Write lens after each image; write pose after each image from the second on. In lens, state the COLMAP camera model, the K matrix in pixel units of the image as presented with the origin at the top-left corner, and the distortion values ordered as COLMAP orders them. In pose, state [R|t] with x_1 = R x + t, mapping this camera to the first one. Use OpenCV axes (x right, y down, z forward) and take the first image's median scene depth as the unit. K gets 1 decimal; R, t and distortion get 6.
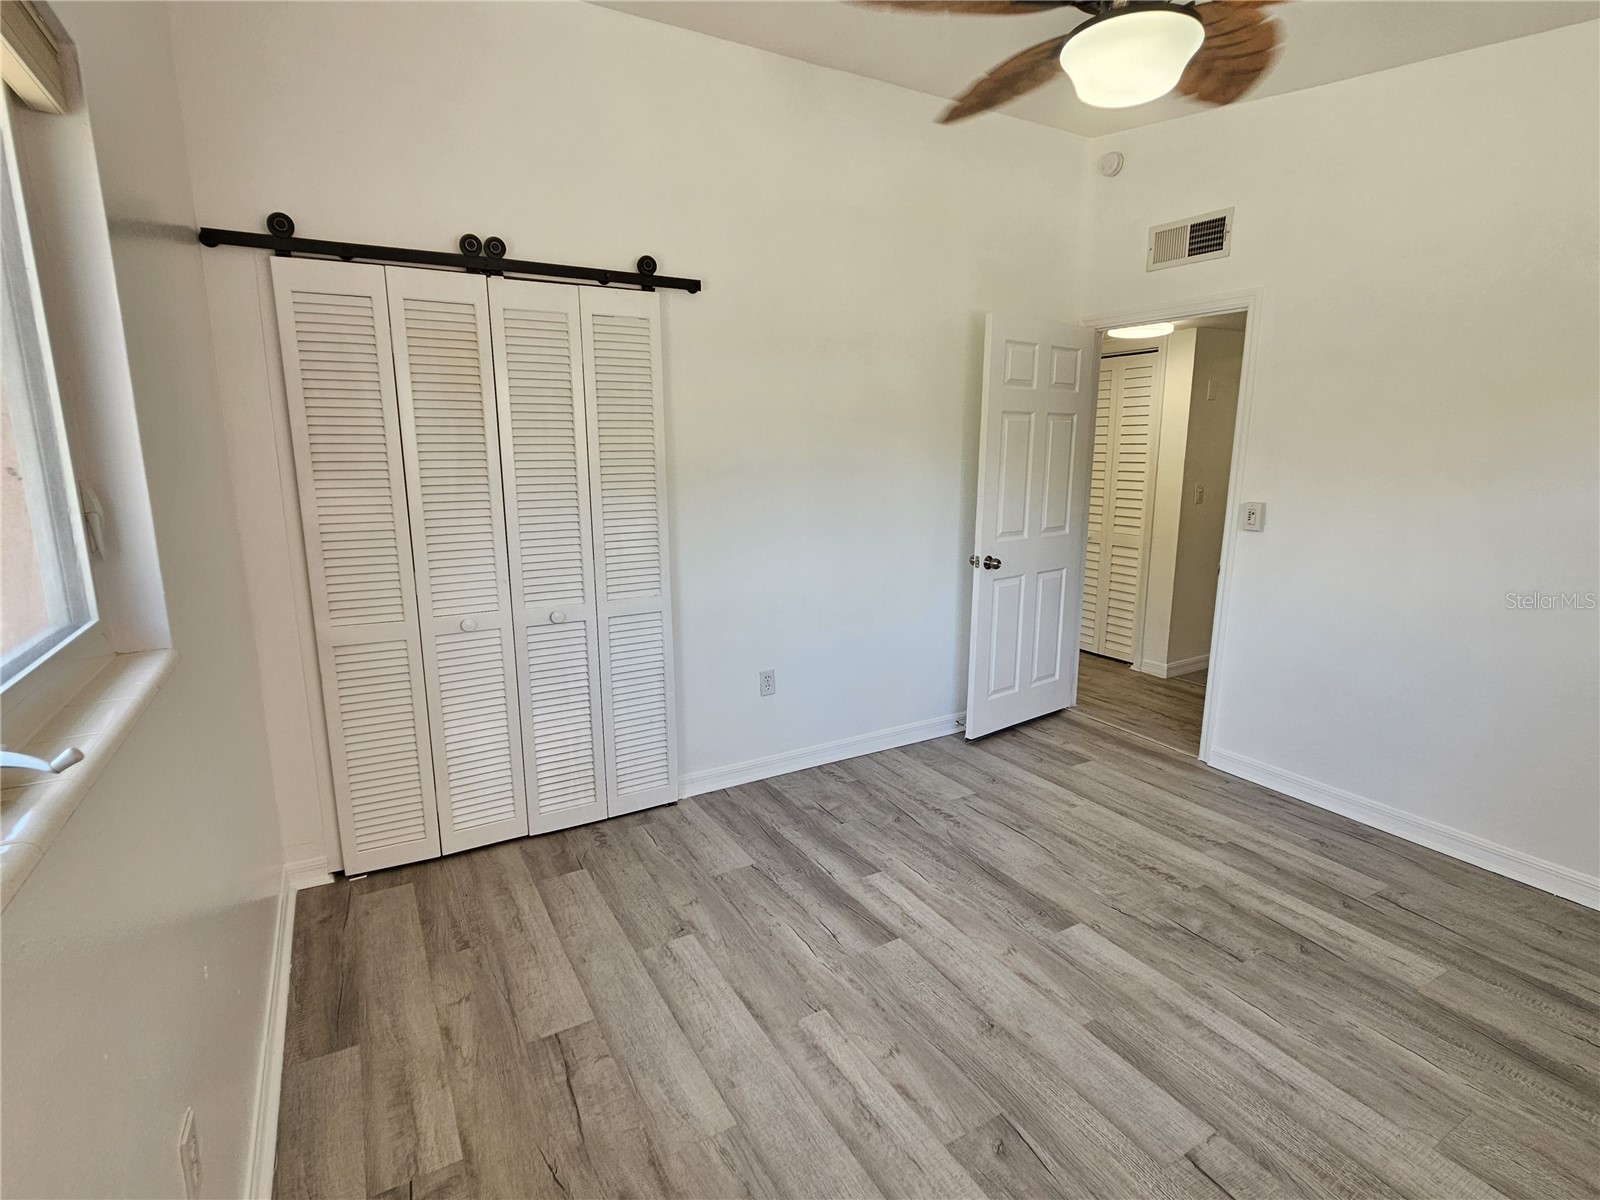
lens RADIAL K [[761.2, 0, 804.1], [0, 761.2, 589.0], [0, 0, 1]] dist [-0.000685, 0.000917]
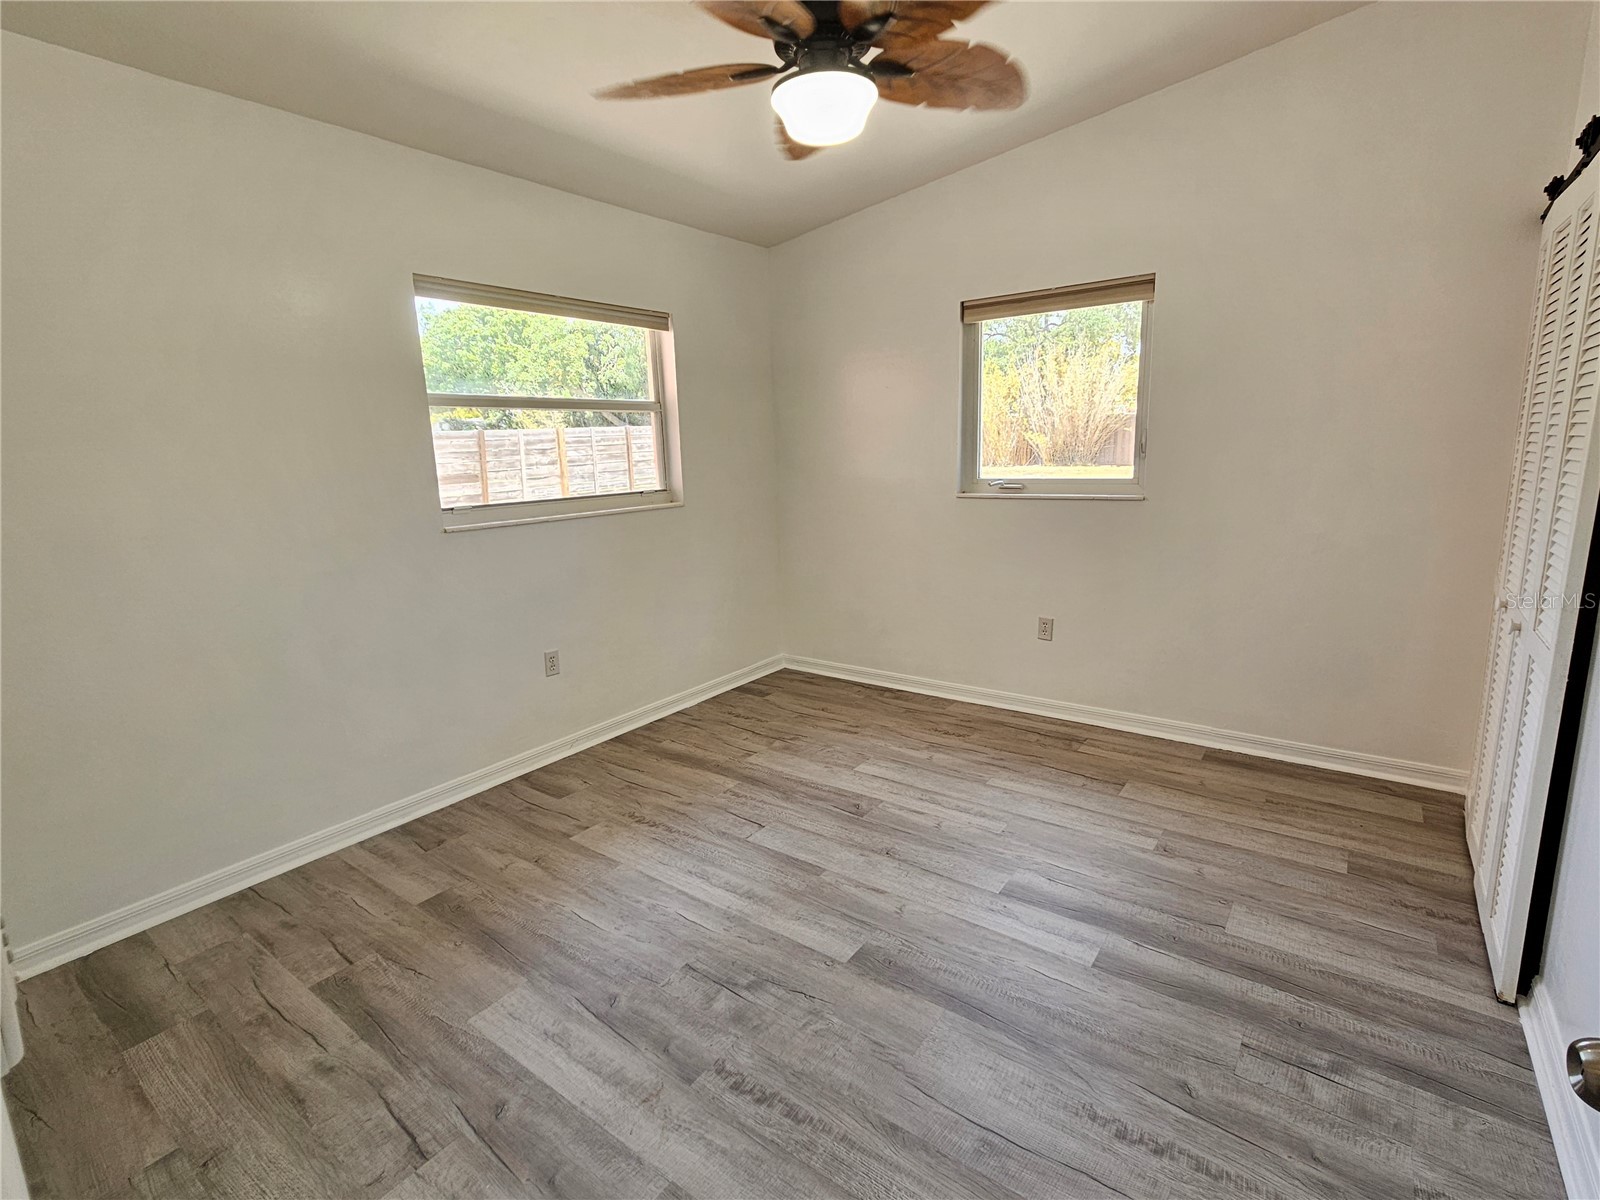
lens RADIAL K [[761.2, 0, 804.1], [0, 761.2, 589.0], [0, 0, 1]] dist [-0.000685, 0.000917]
pose [[-0.914535, 0.108006, -0.389821, 0.769967], [-0.041257, 0.933764, 0.355504, -0.303287], [0.402398, 0.341204, -0.849503, 1.729864]]
